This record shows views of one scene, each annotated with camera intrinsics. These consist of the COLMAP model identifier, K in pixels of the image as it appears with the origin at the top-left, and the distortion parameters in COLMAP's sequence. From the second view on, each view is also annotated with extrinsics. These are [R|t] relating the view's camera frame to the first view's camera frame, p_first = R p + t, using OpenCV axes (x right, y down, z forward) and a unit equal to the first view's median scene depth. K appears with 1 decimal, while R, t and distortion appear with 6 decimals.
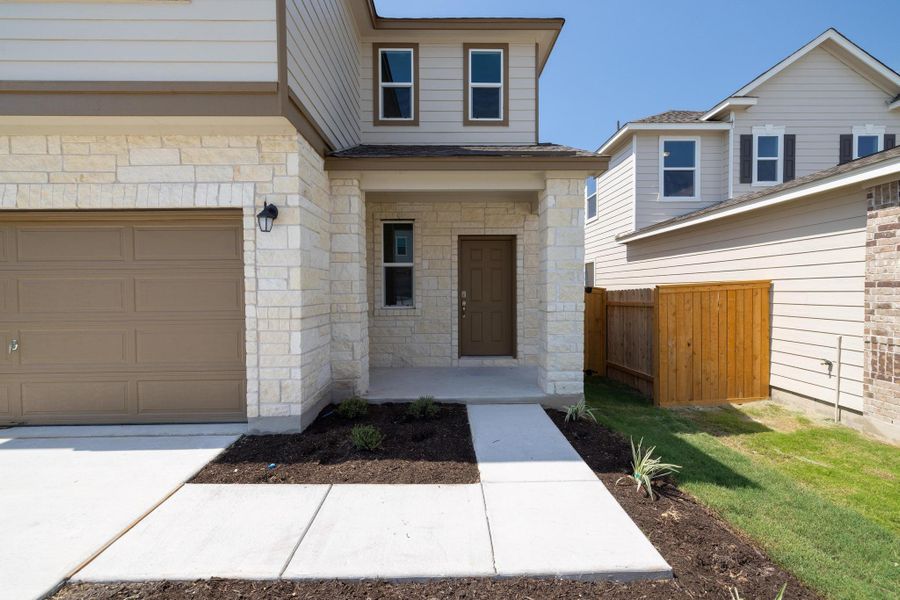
lens RADIAL K [[379.6, 0, 449.4], [0, 379.6, 299.3], [0, 0, 1]] dist [0.001056, 0.000883]
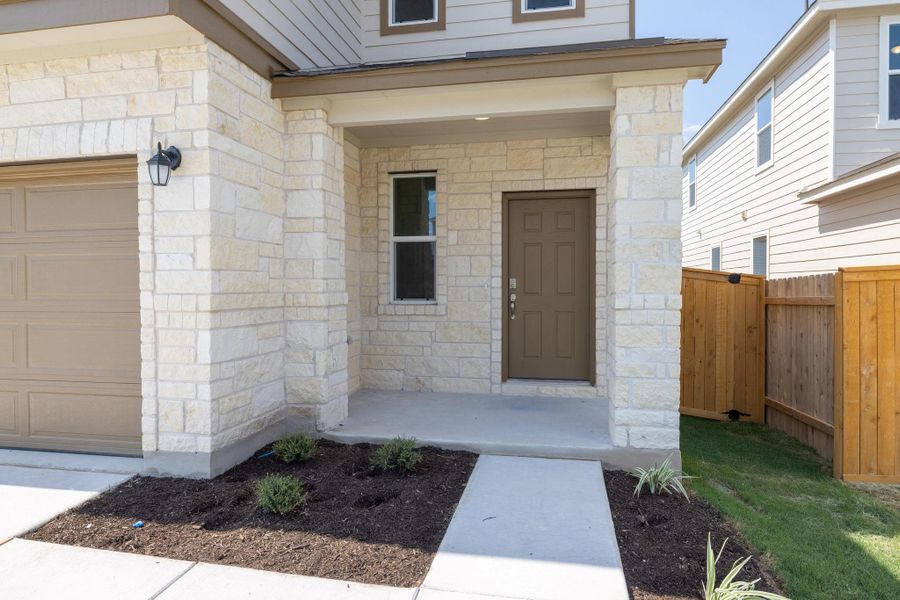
lens RADIAL K [[541.9, 0, 450.7], [0, 541.9, 296.0], [0, 0, 1]] dist [-0.004512, 0.001977]
pose [[0.977602, 0.008167, -0.210303, 0.186946], [-0.008888, 0.999957, -0.002482, 0.016870], [0.210274, 0.004295, 0.977633, 0.109090]]
